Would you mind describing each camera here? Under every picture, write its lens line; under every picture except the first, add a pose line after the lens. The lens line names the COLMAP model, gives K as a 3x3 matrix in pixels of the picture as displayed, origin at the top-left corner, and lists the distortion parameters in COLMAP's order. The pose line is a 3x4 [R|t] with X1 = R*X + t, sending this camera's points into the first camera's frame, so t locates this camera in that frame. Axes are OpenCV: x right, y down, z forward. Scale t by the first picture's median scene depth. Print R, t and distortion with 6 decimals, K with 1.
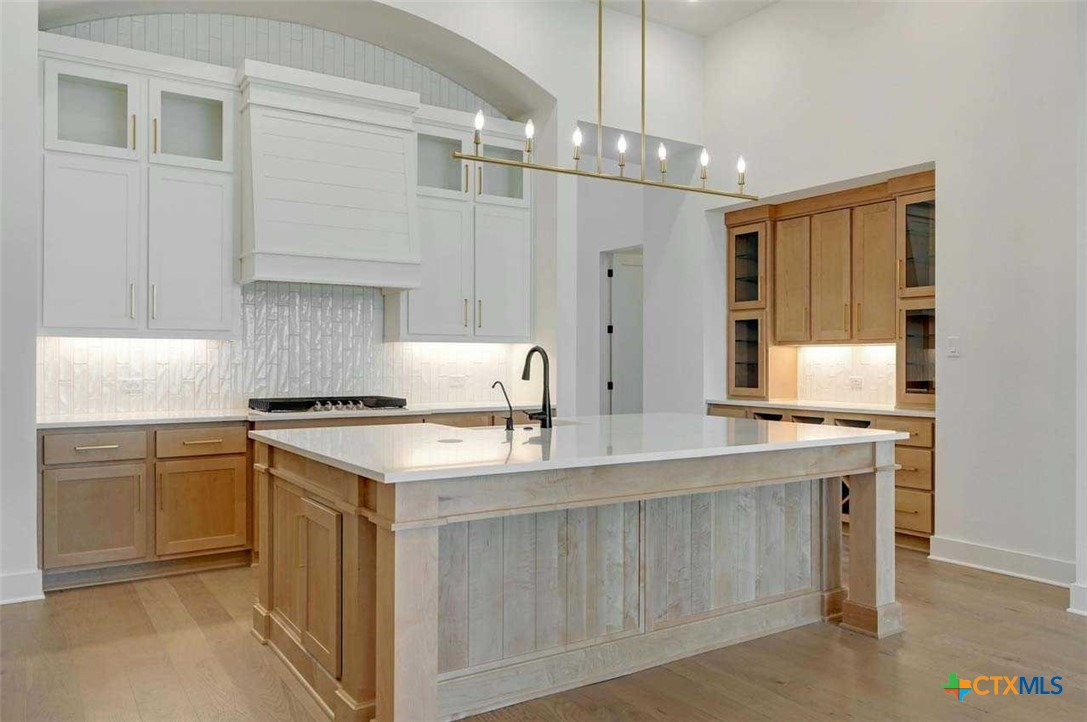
lens RADIAL K [[798.7, 0, 543.5], [0, 798.7, 361.0], [0, 0, 1]] dist [-0.004029, -0.001874]
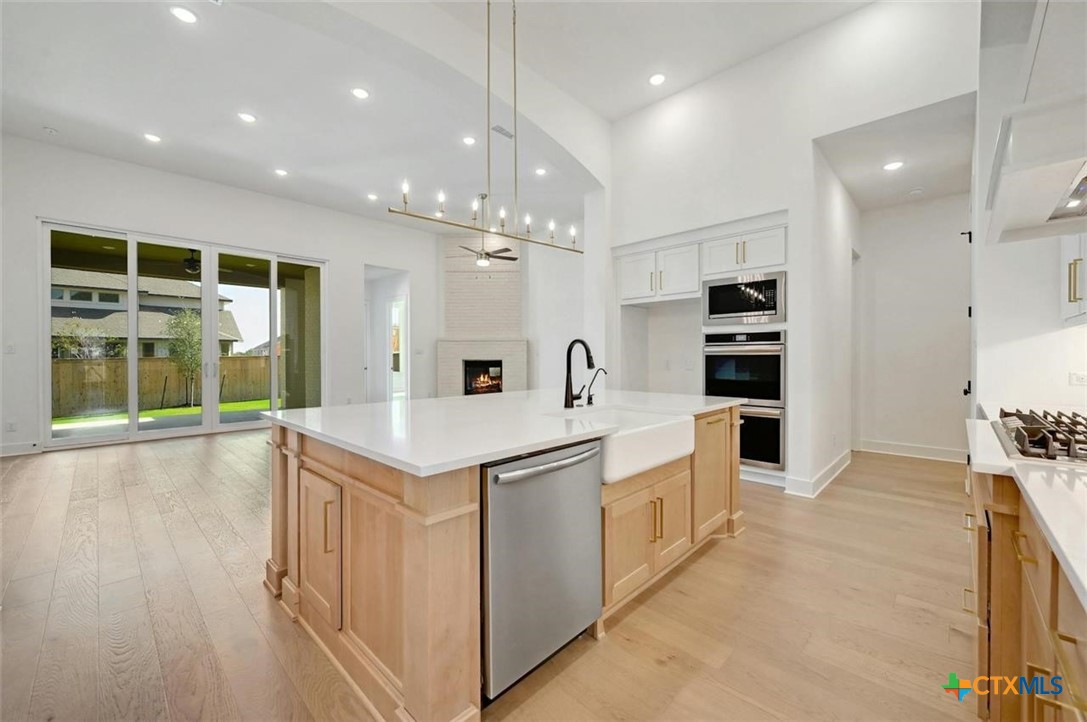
lens RADIAL K [[430.2, 0, 541.3], [0, 430.2, 358.1], [0, 0, 1]] dist [-0.001063, 0.000071]
pose [[-0.972799, 0.002601, -0.231636, 0.140149], [0.001233, 0.999981, 0.006051, 0.003658], [0.231648, 0.005601, -0.972784, 1.185168]]
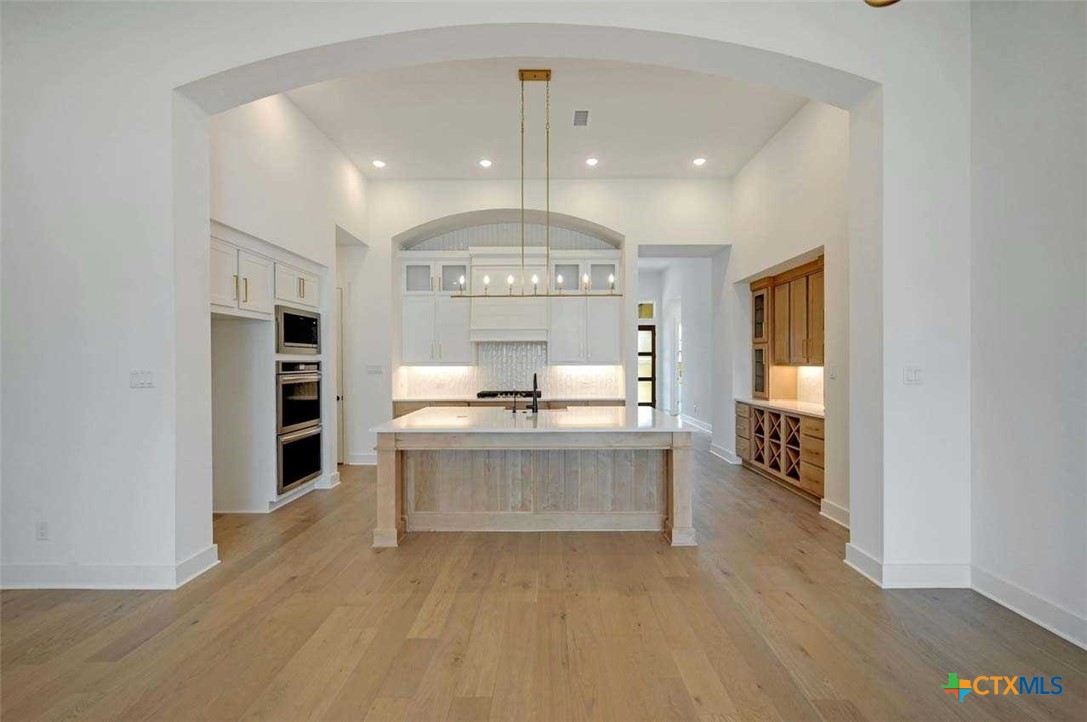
lens RADIAL K [[442.4, 0, 545.7], [0, 442.4, 362.5], [0, 0, 1]] dist [-0.002340, -0.000133]
pose [[0.835915, -0.003735, -0.548846, 0.486915], [0.004385, 0.999990, -0.000126, -0.034443], [0.548841, -0.002301, 0.835923, 0.032584]]
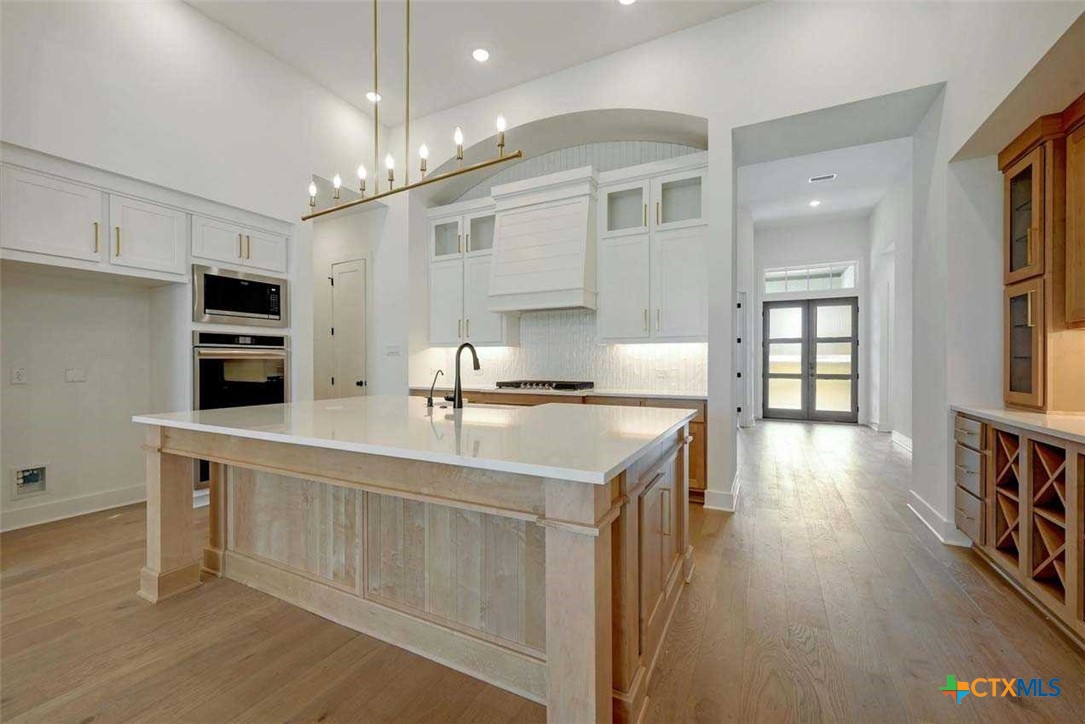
lens RADIAL K [[437.2, 0, 539.6], [0, 437.2, 363.4], [0, 0, 1]] dist [0.000688, 0.000056]
pose [[0.497022, 0.001312, -0.867737, 0.481329], [-0.000079, 0.999999, 0.001467, 0.009527], [0.867738, -0.000660, 0.497022, 0.565454]]
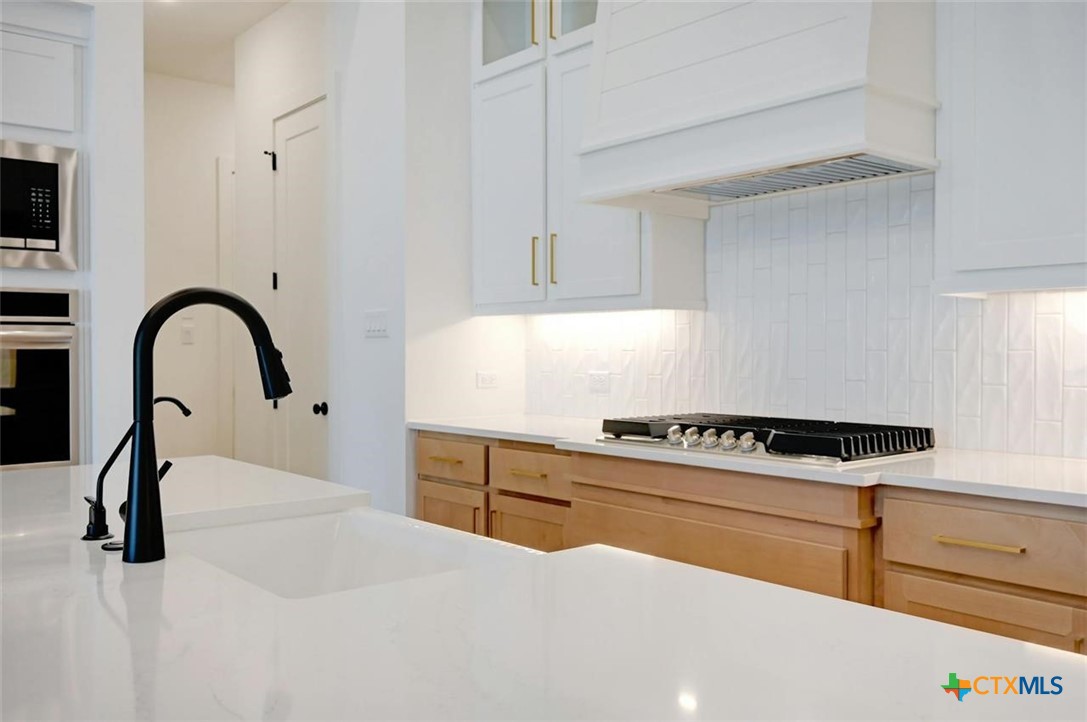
lens RADIAL K [[922.5, 0, 542.8], [0, 922.5, 362.5], [0, 0, 1]] dist [-0.028939, -0.002941]
pose [[0.130290, 0.012035, -0.991403, 0.260141], [0.000591, 0.999925, 0.012216, 0.004418], [0.991476, -0.002178, 0.130273, 0.808983]]
